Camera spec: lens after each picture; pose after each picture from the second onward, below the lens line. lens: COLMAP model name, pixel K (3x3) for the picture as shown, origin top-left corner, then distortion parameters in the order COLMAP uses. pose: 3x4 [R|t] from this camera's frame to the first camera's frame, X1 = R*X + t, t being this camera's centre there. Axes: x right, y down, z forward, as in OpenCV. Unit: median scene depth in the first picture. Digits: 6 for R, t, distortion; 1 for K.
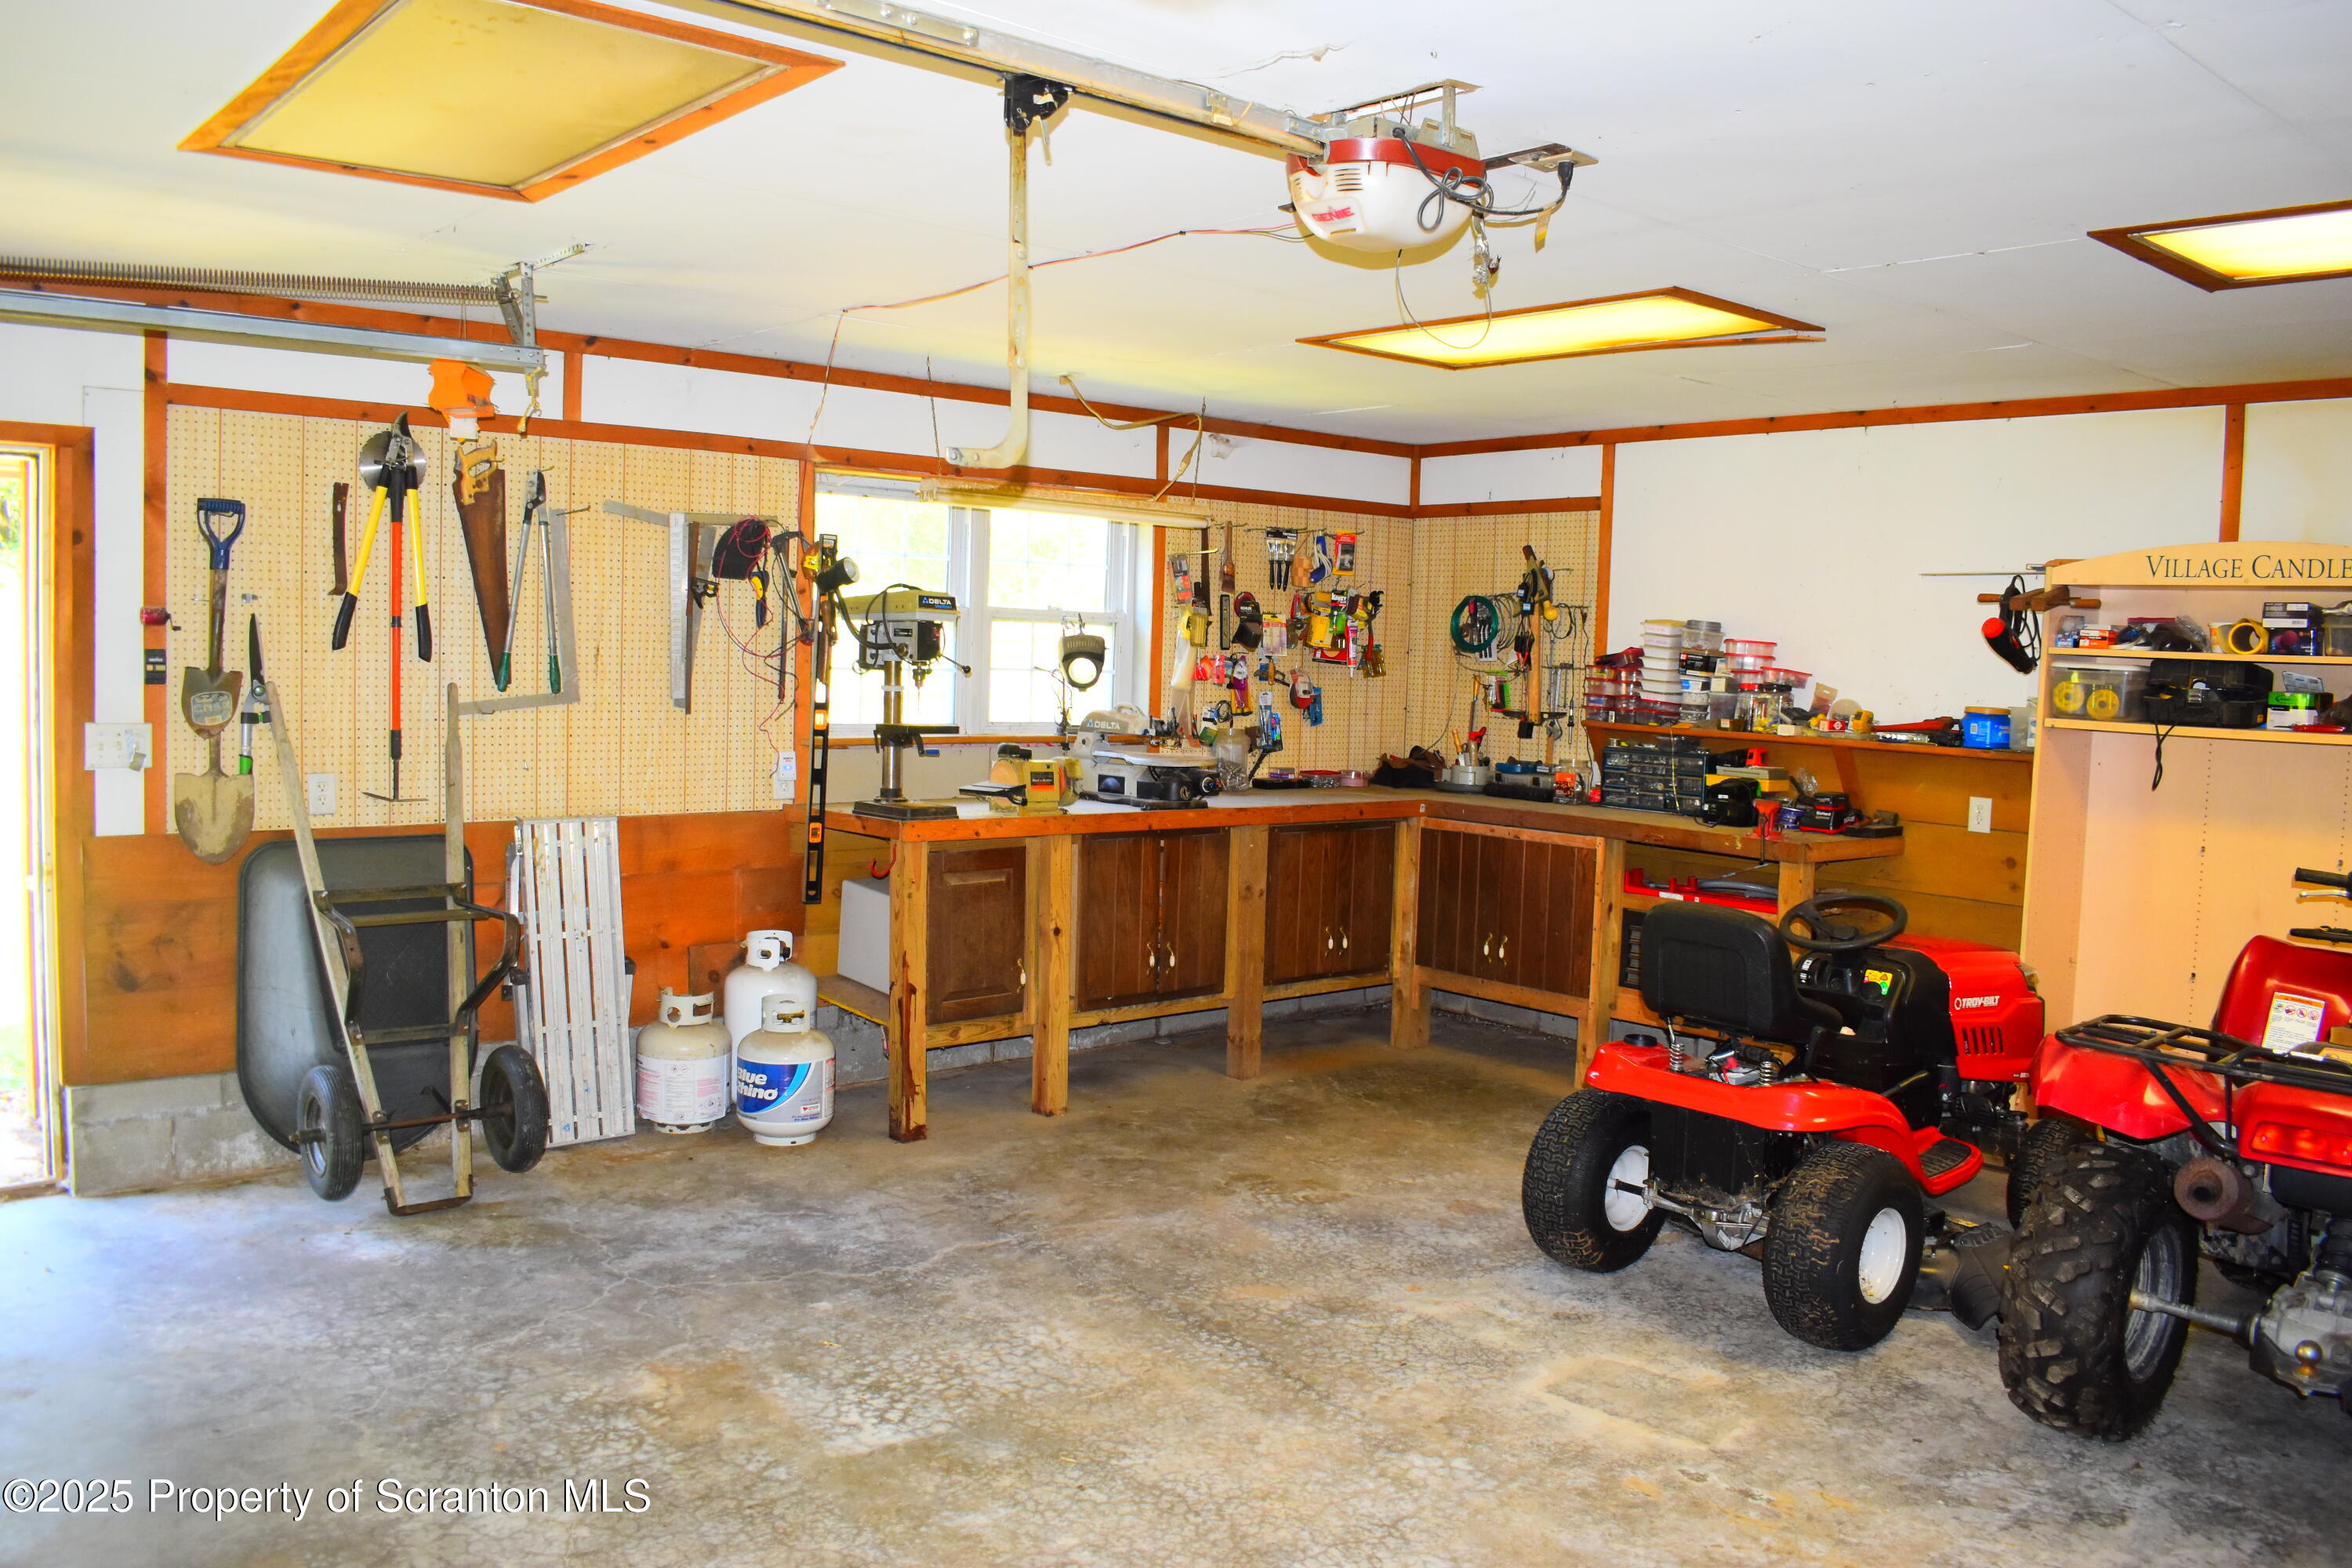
lens RADIAL K [[1850.2, 0, 1181.9], [0, 1850.2, 787.0], [0, 0, 1]] dist [-0.096992, 0.011482]
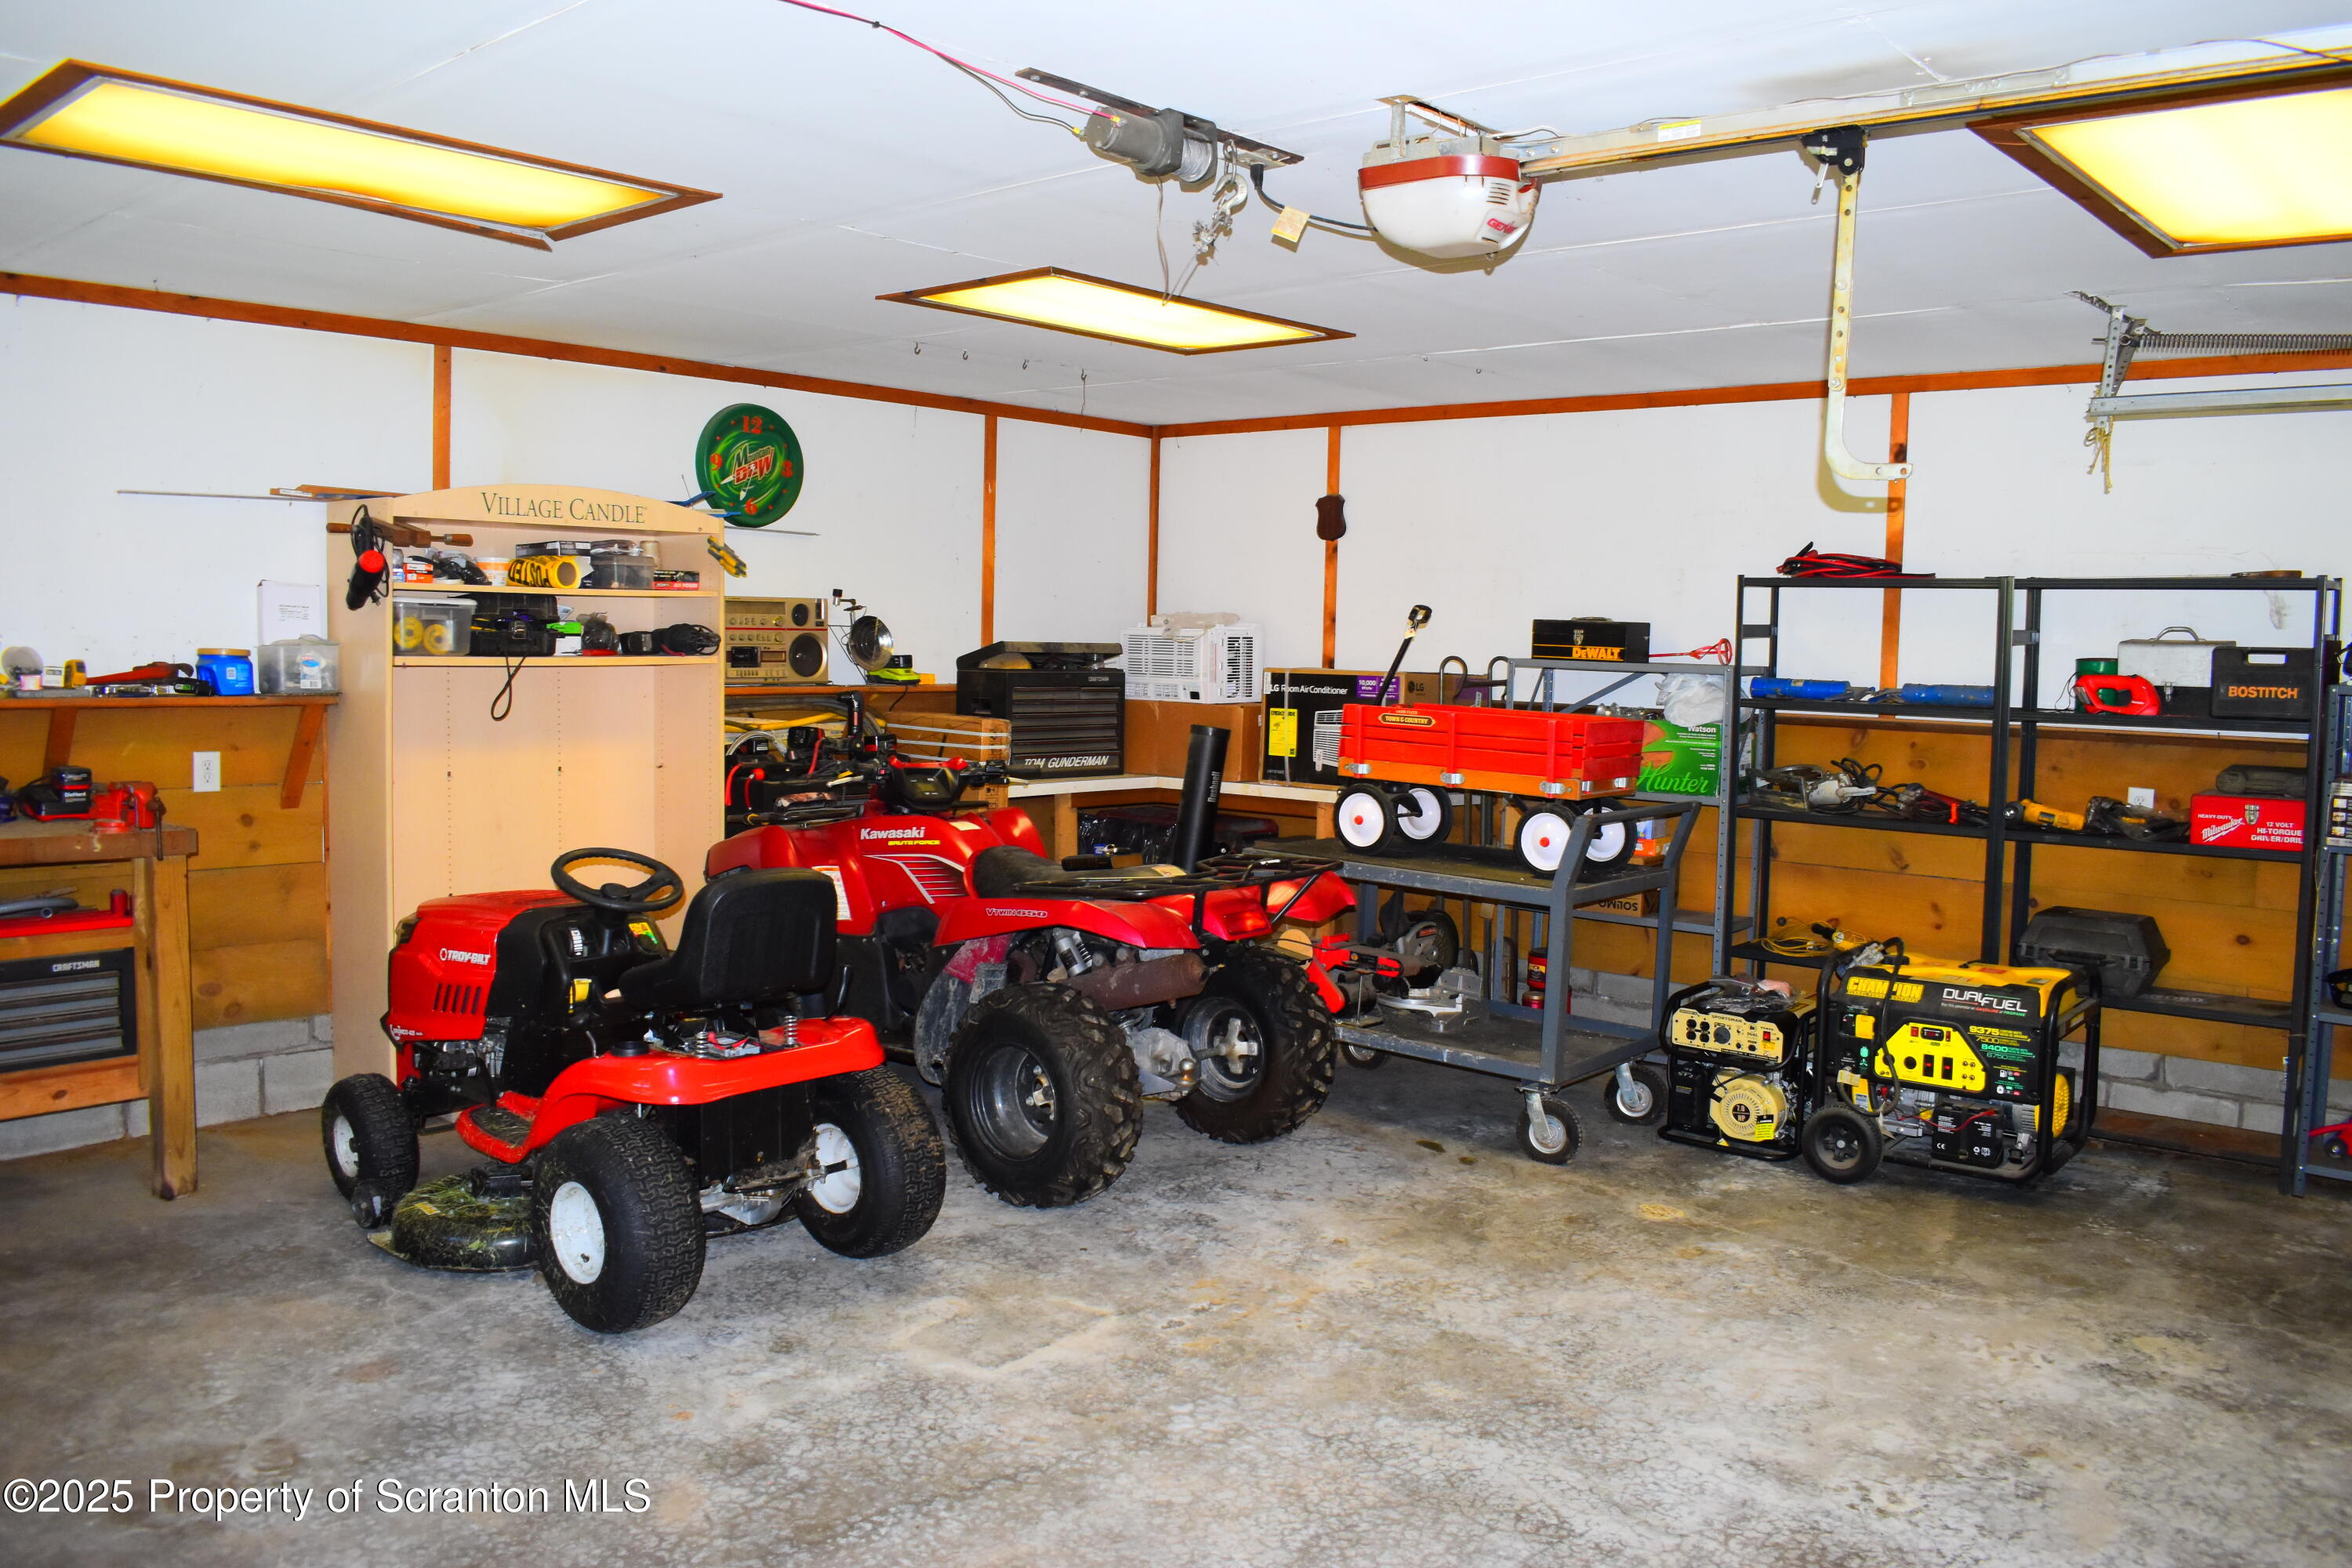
lens RADIAL K [[1850.2, 0, 1181.9], [0, 1850.2, 787.0], [0, 0, 1]] dist [-0.096992, 0.011482]
pose [[-0.142287, -0.114305, 0.983203, -0.727261], [0.052709, 0.991026, 0.122842, -0.089884], [-0.988421, 0.069303, -0.134986, 0.990581]]
